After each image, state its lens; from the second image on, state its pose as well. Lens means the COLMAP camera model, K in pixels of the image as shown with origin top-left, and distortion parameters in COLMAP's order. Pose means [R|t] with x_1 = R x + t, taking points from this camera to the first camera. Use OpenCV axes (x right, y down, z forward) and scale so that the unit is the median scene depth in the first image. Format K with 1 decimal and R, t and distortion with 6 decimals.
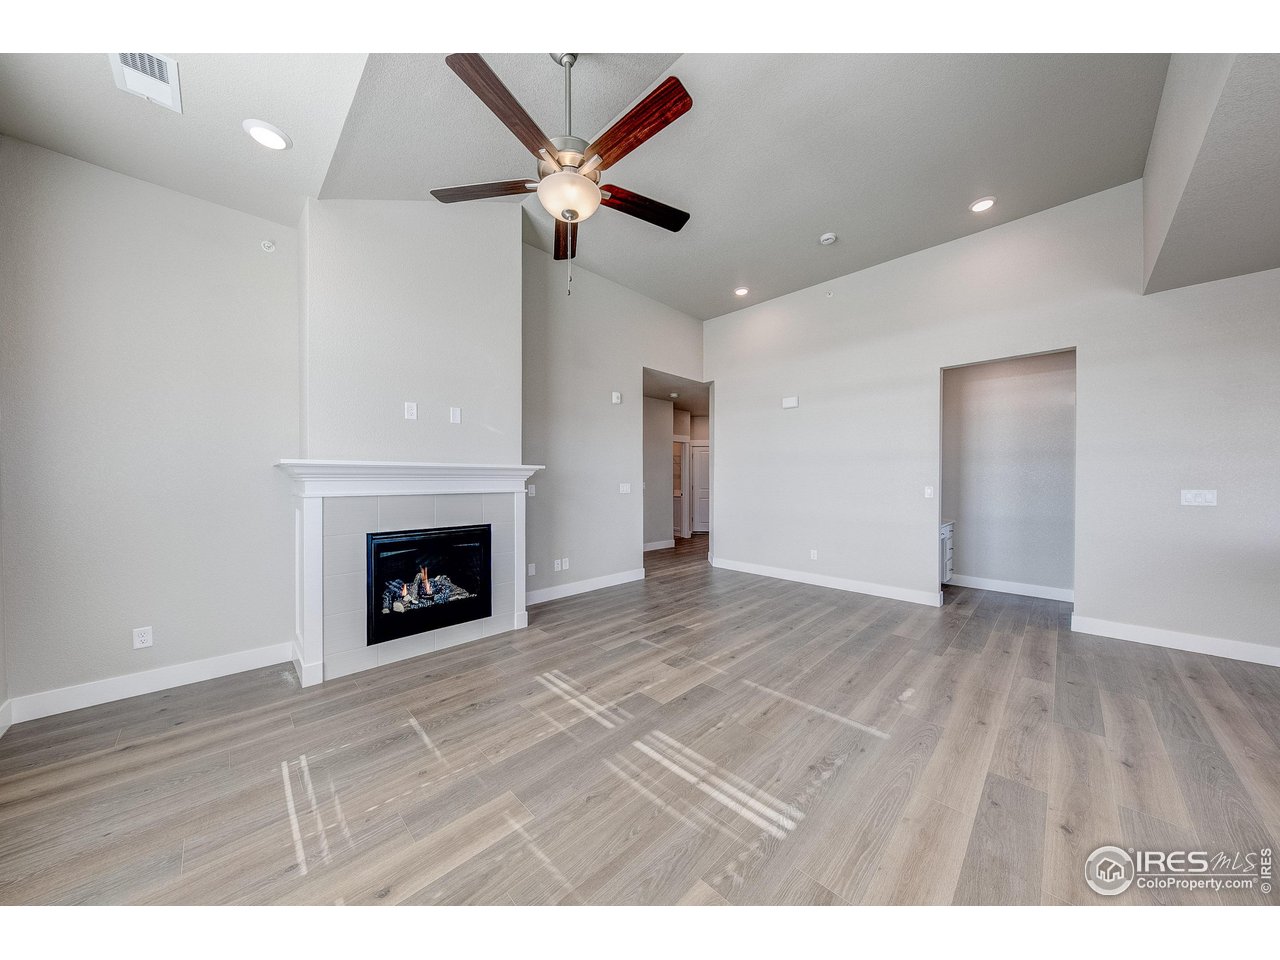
lens RADIAL K [[406.0, 0, 637.8], [0, 406.0, 473.1], [0, 0, 1]] dist [0.009348, -0.003874]
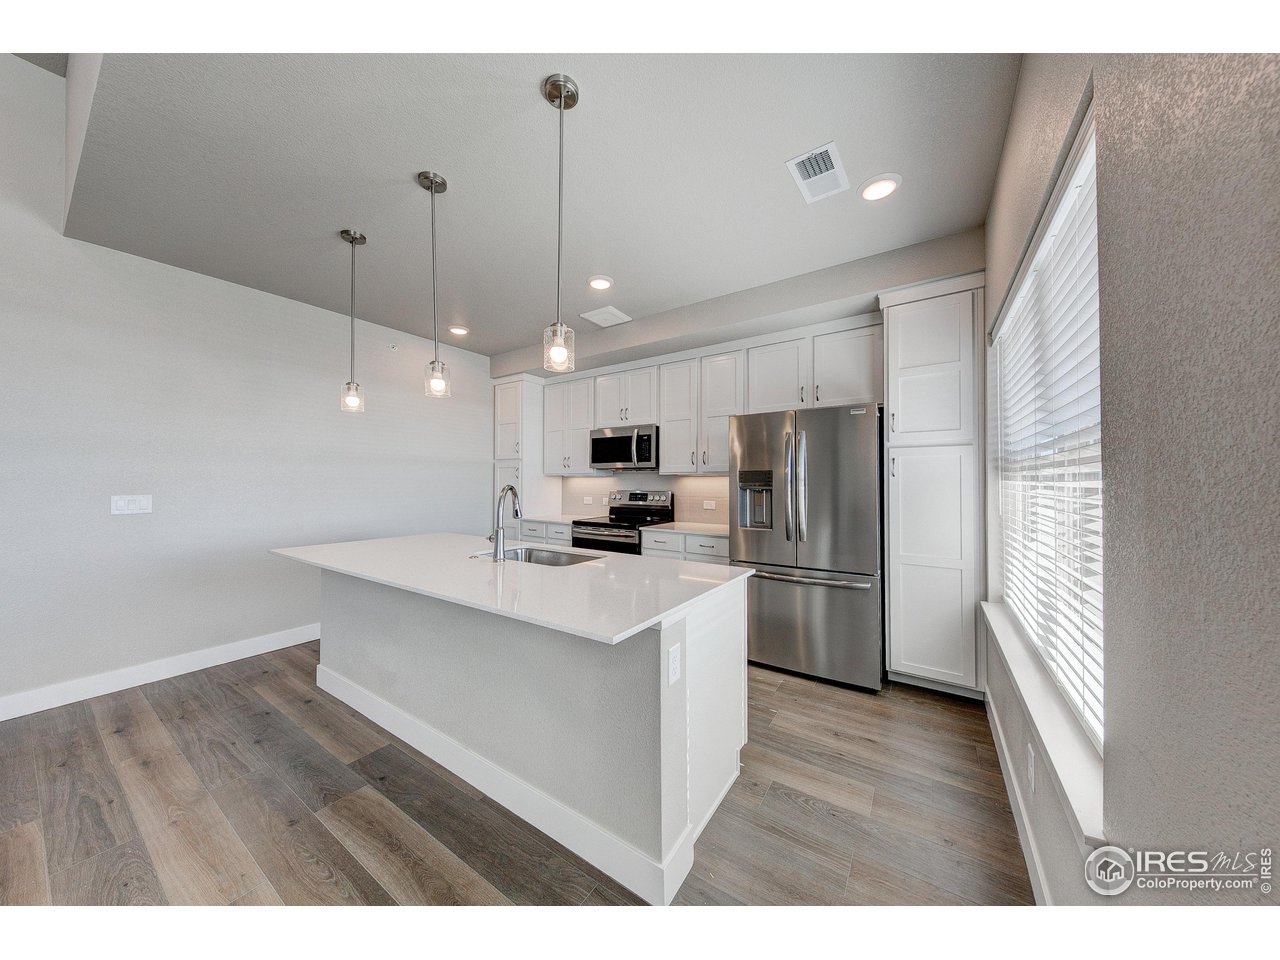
lens RADIAL K [[406.0, 0, 637.8], [0, 406.0, 473.1], [0, 0, 1]] dist [0.009348, -0.003874]
pose [[-0.231807, 0.016608, 0.972620, 0.262655], [-0.014613, 0.999682, -0.020553, -0.000284], [-0.972652, -0.018977, -0.231490, 0.157480]]
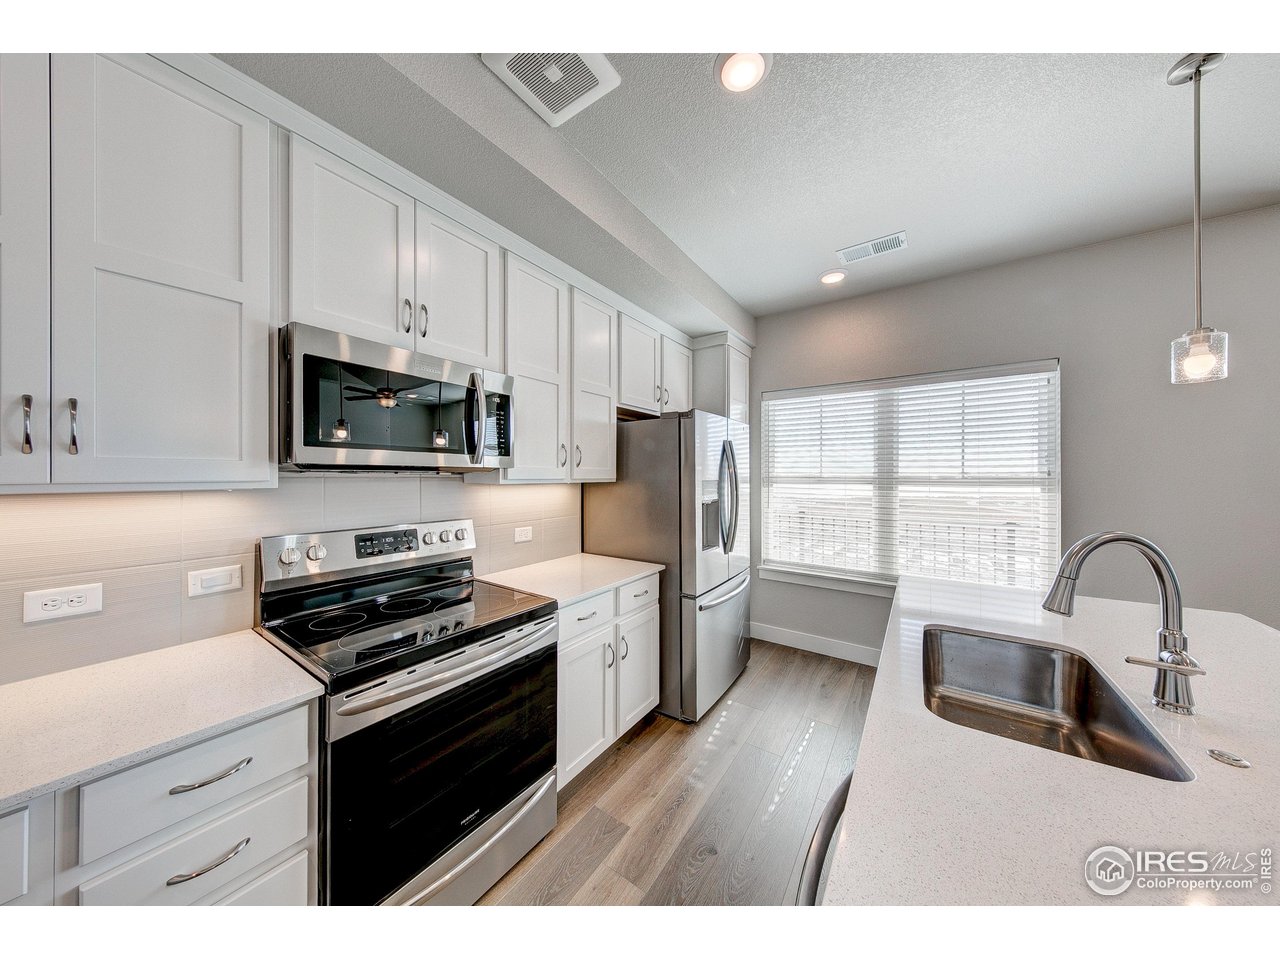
lens RADIAL K [[406.0, 0, 637.8], [0, 406.0, 473.1], [0, 0, 1]] dist [0.009348, -0.003874]
pose [[-0.980506, -0.003547, -0.196459, 1.339626], [-0.000169, 0.999852, -0.017206, -0.027189], [0.196491, -0.016837, -0.980361, 0.405692]]
